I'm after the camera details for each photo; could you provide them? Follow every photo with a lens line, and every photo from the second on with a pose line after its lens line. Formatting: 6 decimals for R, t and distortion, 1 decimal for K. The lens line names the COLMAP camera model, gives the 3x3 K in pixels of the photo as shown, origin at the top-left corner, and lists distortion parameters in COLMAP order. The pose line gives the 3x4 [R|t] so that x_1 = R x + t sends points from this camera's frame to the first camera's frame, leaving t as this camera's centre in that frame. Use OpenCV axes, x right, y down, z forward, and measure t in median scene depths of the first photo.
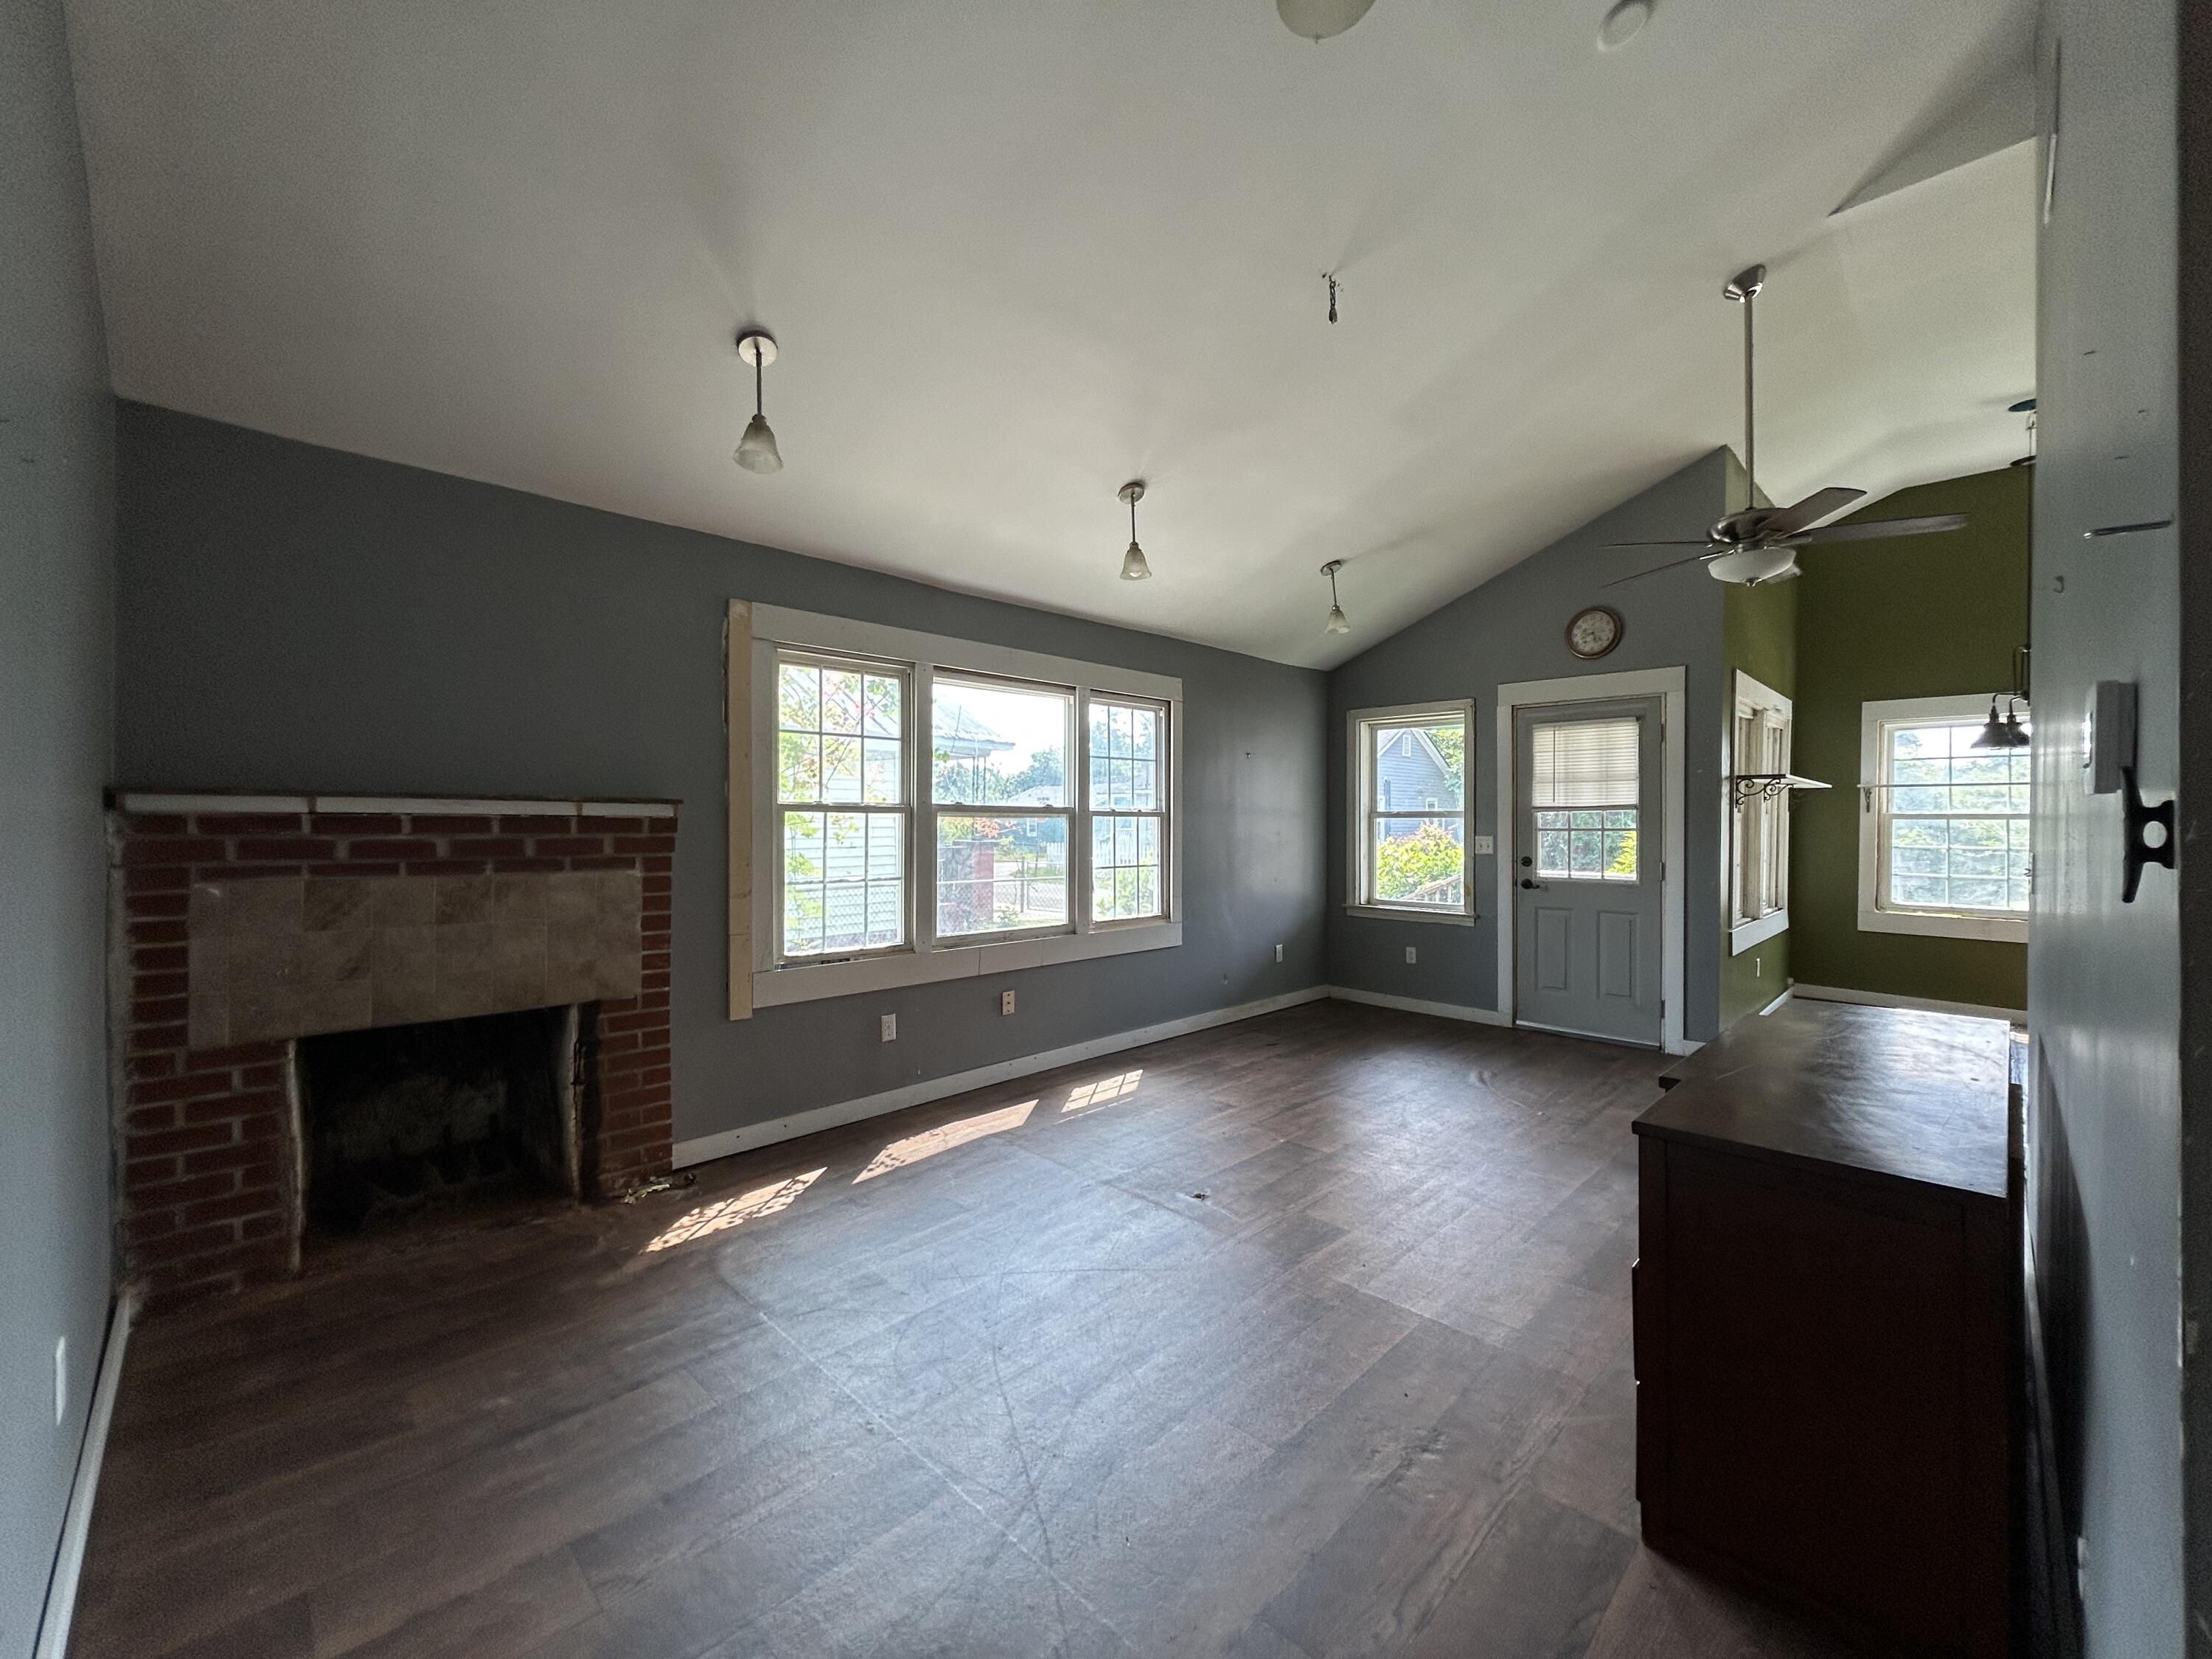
lens RADIAL K [[873.4, 0, 1106.0], [0, 873.4, 829.5], [0, 0, 1]] dist [-0.000256, 0.000077]
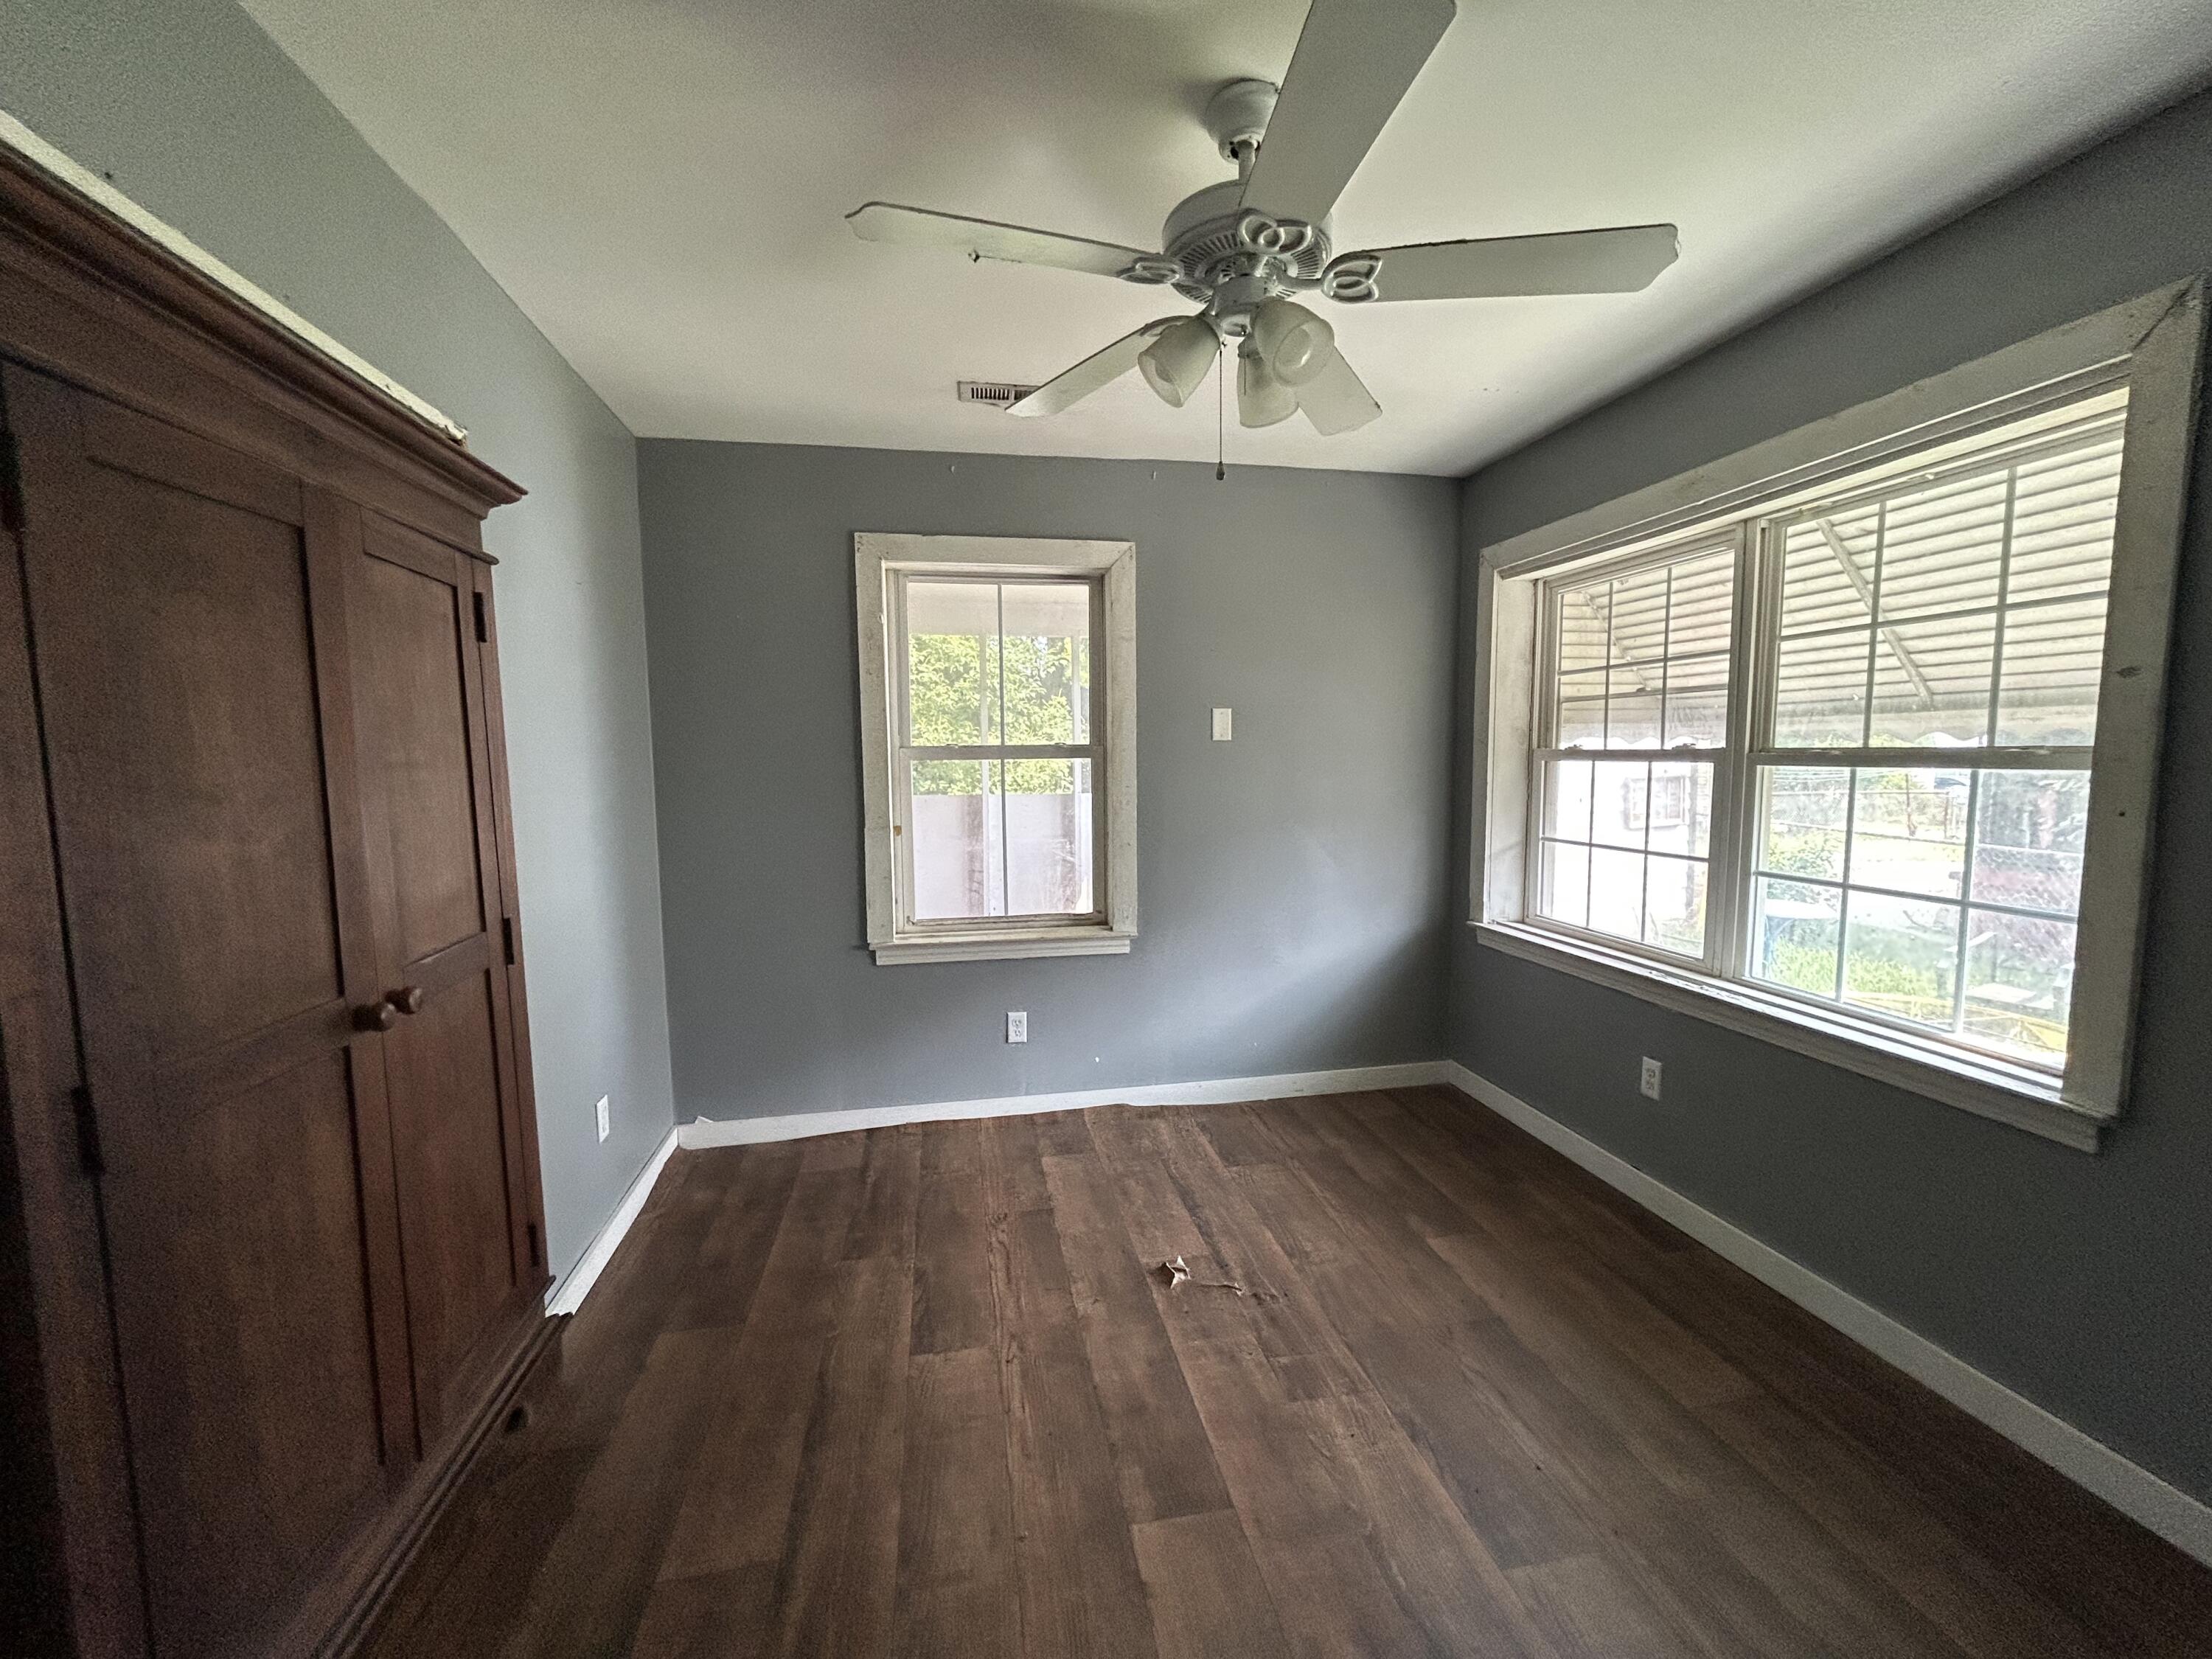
lens RADIAL K [[880.8, 0, 1105.9], [0, 880.8, 836.8], [0, 0, 1]] dist [-0.001250, 0.000247]
pose [[-0.566412, 0.065205, -0.821539, 0.649148], [-0.014280, 0.995939, 0.088892, -0.009313], [0.823998, 0.062081, -0.563181, 0.861890]]
